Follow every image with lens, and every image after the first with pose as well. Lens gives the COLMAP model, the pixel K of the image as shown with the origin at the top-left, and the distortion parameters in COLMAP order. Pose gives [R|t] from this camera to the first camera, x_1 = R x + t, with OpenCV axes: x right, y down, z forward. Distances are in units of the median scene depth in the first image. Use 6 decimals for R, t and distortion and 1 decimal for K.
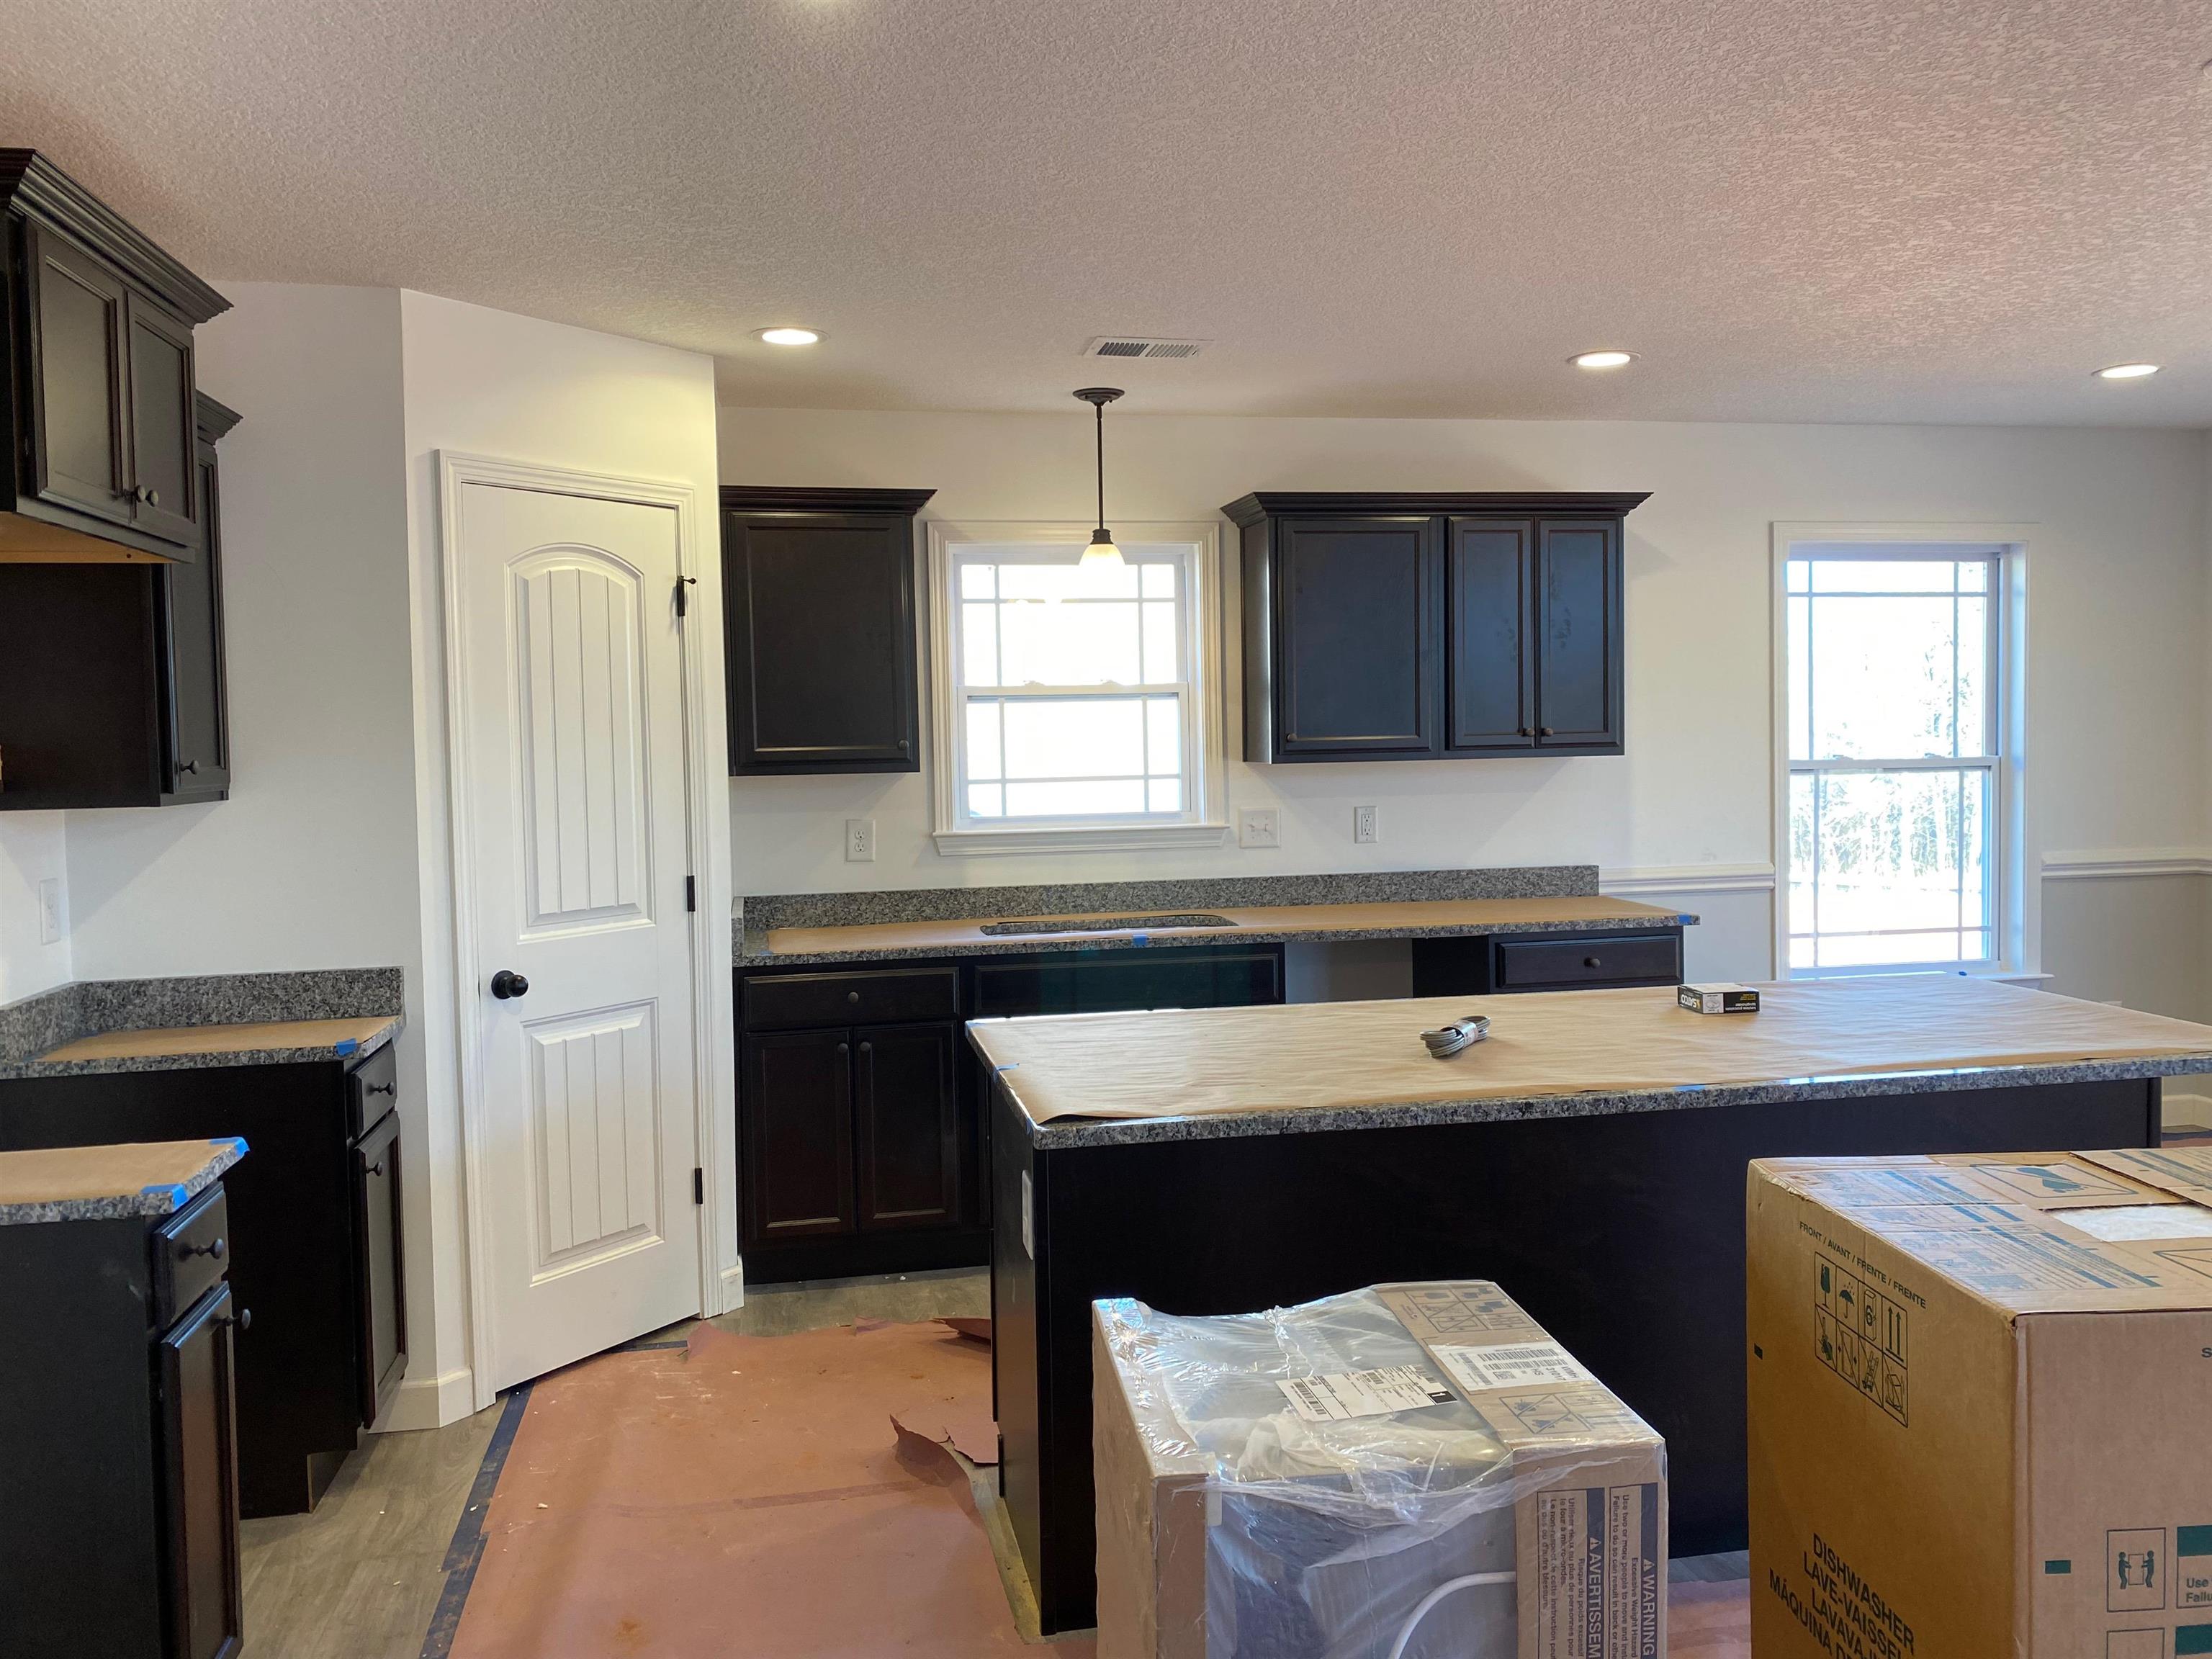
lens RADIAL K [[1663.3, 0, 1104.1], [0, 1663.3, 784.9], [0, 0, 1]] dist [0.094321, -0.167856]
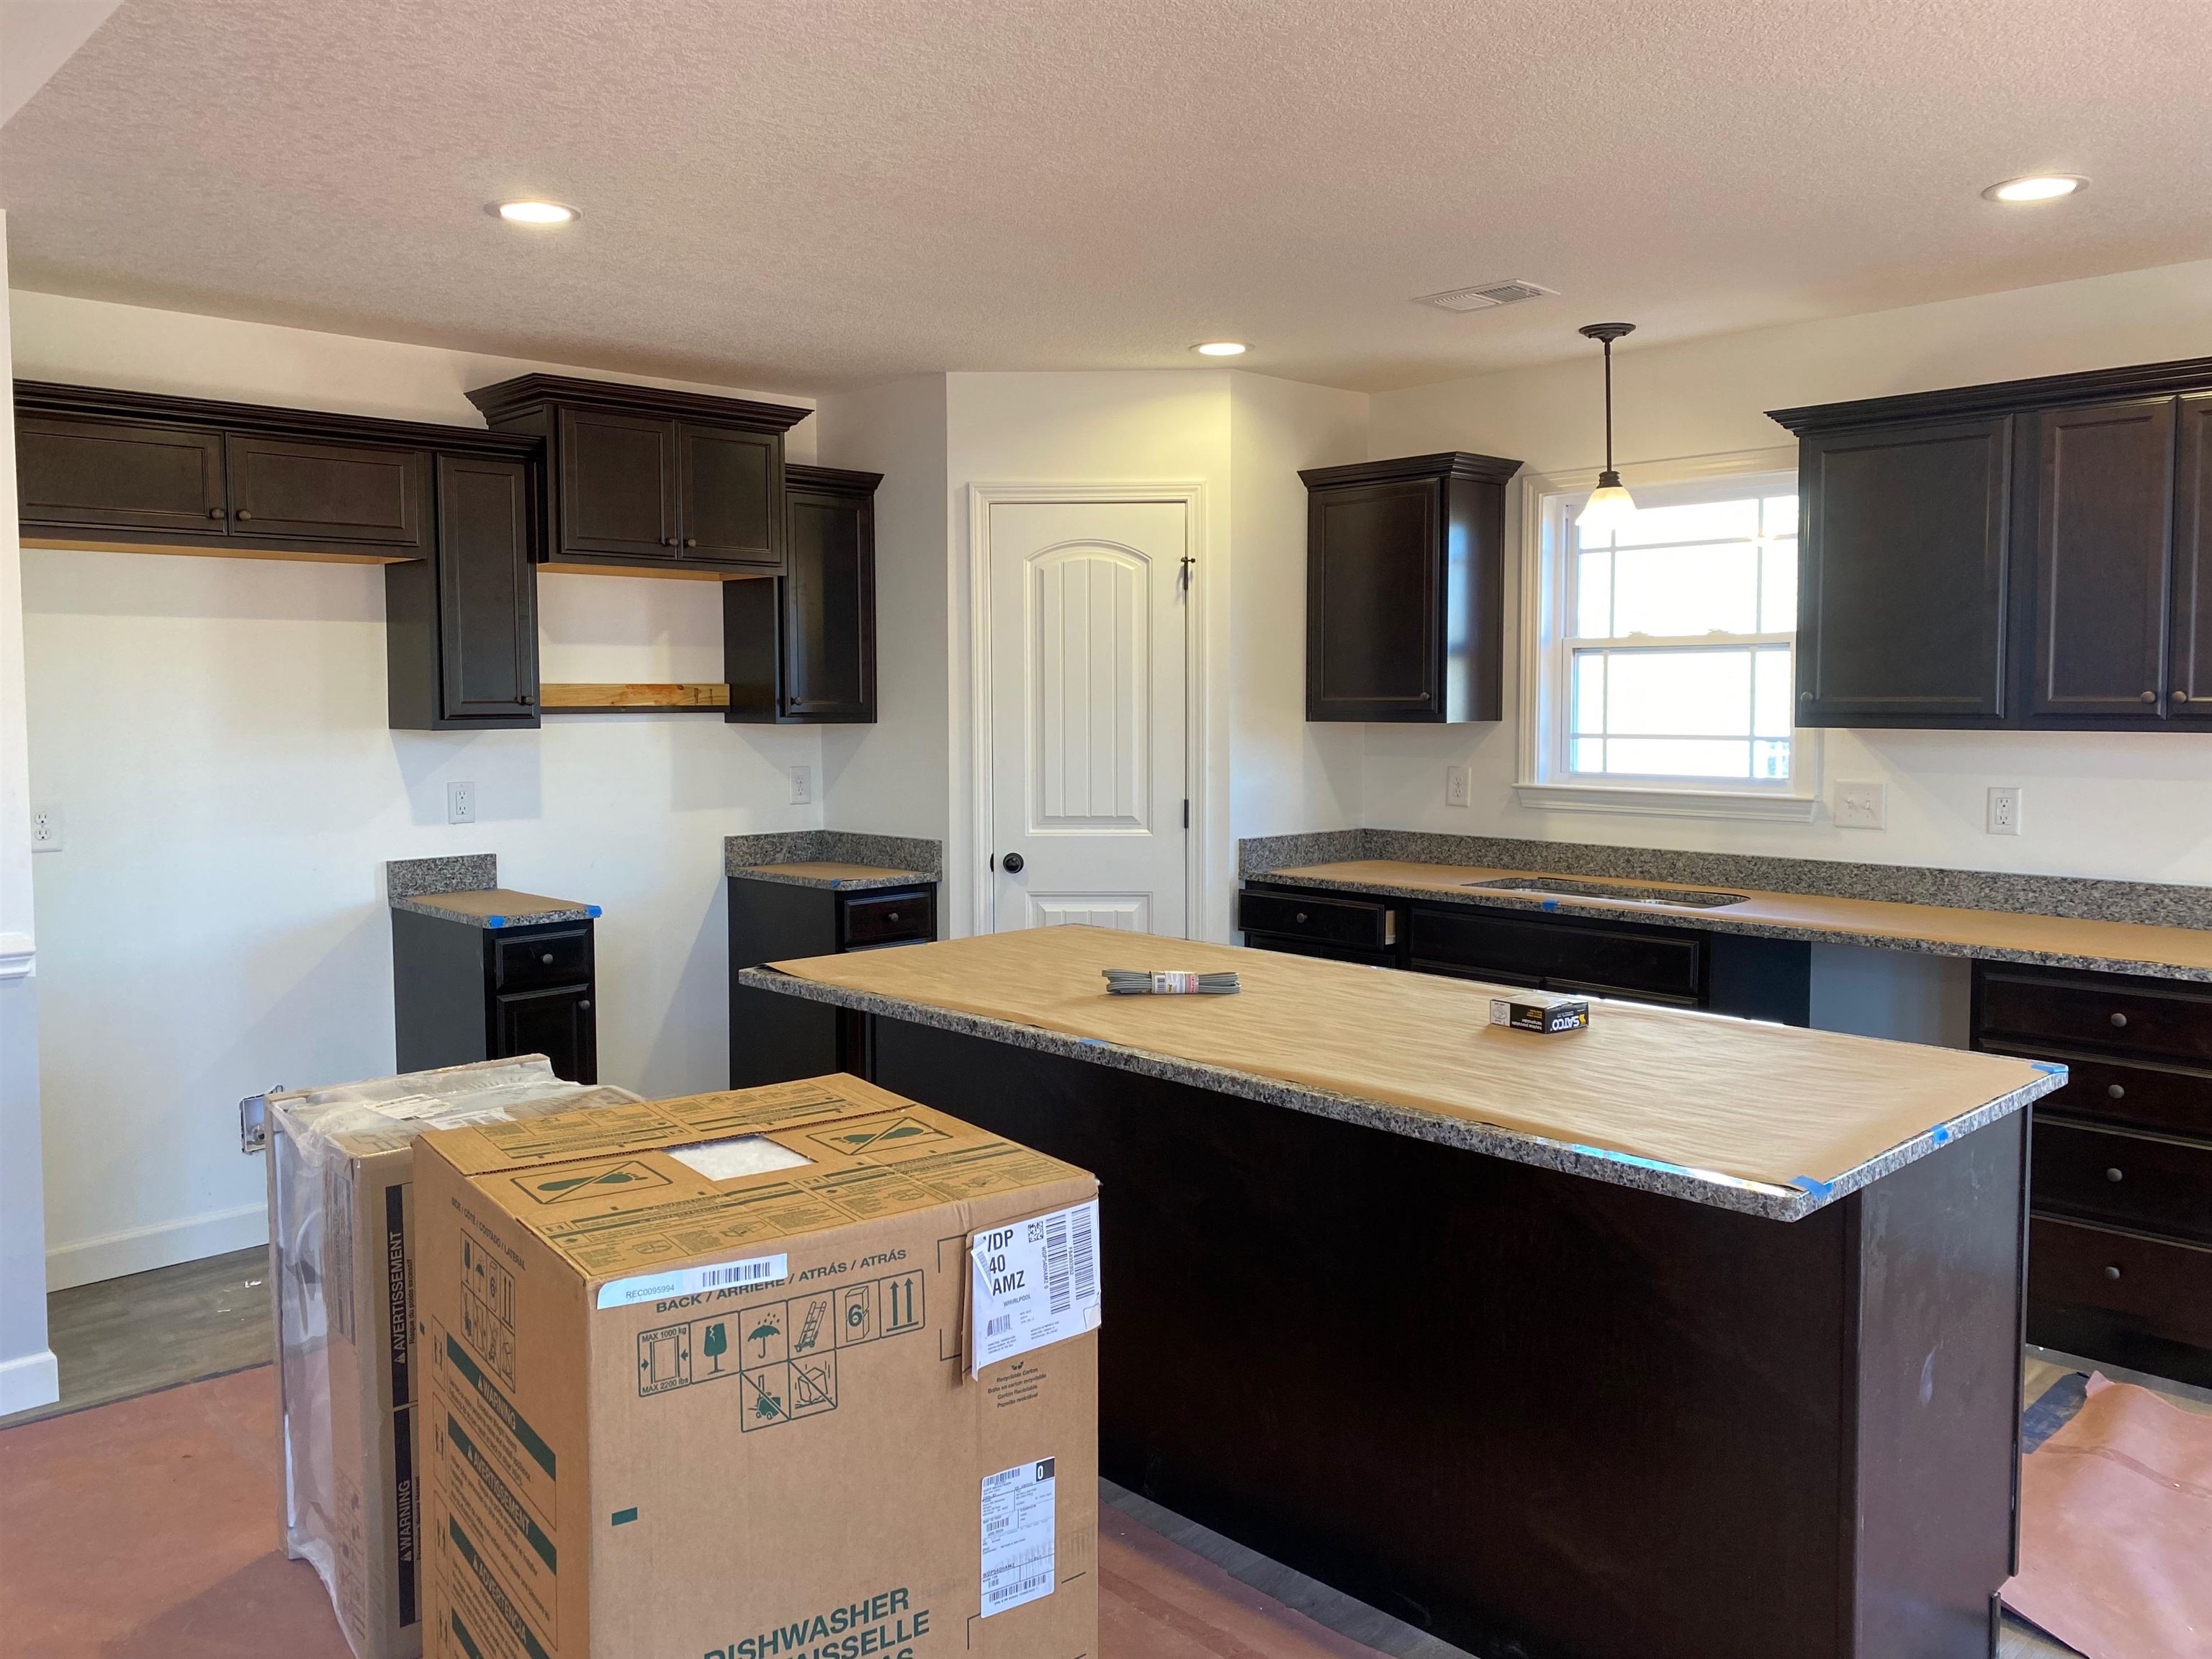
lens RADIAL K [[1663.3, 0, 1104.1], [0, 1663.3, 784.9], [0, 0, 1]] dist [0.094321, -0.167856]
pose [[0.537596, 0.063738, -0.840790, 0.620786], [-0.034507, 0.997967, 0.053589, -0.016662], [0.842496, 0.000204, 0.538702, 0.235211]]
